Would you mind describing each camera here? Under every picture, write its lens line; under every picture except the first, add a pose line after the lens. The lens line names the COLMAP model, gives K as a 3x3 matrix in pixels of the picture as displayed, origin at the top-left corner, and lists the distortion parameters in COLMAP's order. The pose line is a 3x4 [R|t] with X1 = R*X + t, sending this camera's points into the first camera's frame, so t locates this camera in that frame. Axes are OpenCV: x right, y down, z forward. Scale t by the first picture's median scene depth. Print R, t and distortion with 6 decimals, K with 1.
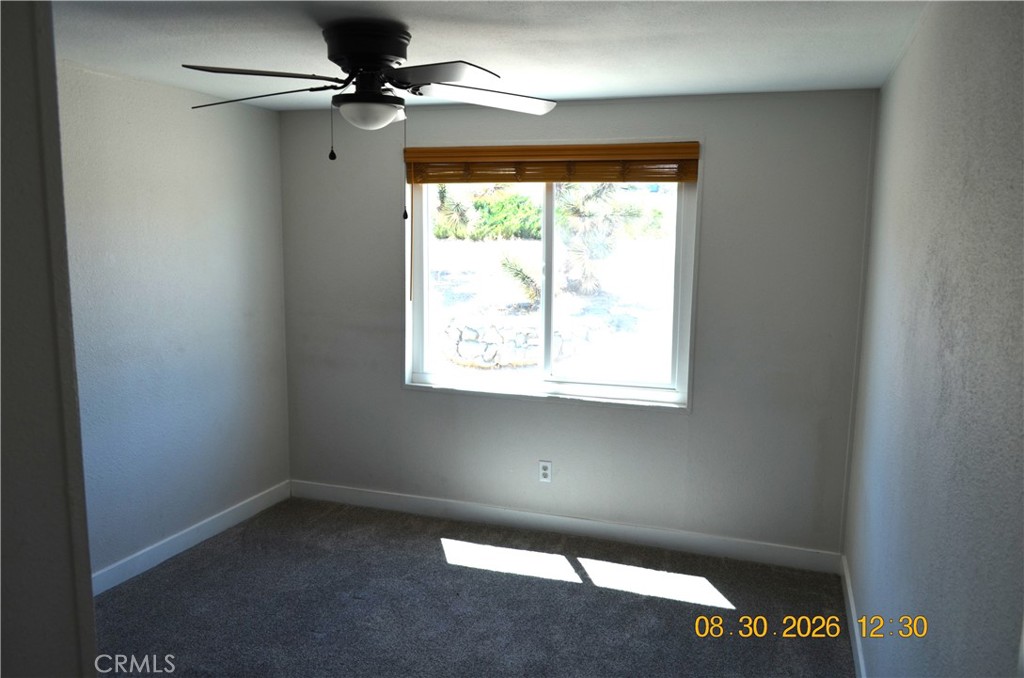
lens RADIAL K [[803.7, 0, 505.8], [0, 803.7, 345.2], [0, 0, 1]] dist [0.010367, 0.004146]
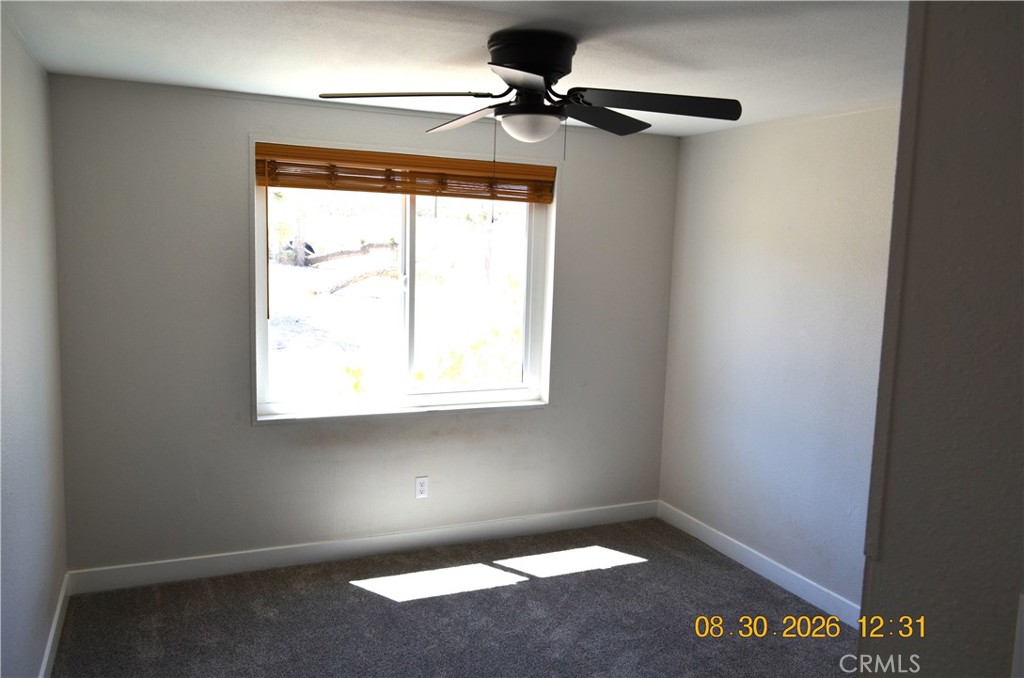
lens RADIAL K [[803.7, 0, 516.0], [0, 803.7, 331.7], [0, 0, 1]] dist [0.010367, 0.004146]
pose [[0.711733, -0.062044, 0.699705, -0.571214], [0.075679, 0.997067, 0.011432, -0.037096], [-0.698362, 0.044816, 0.714340, 0.219083]]
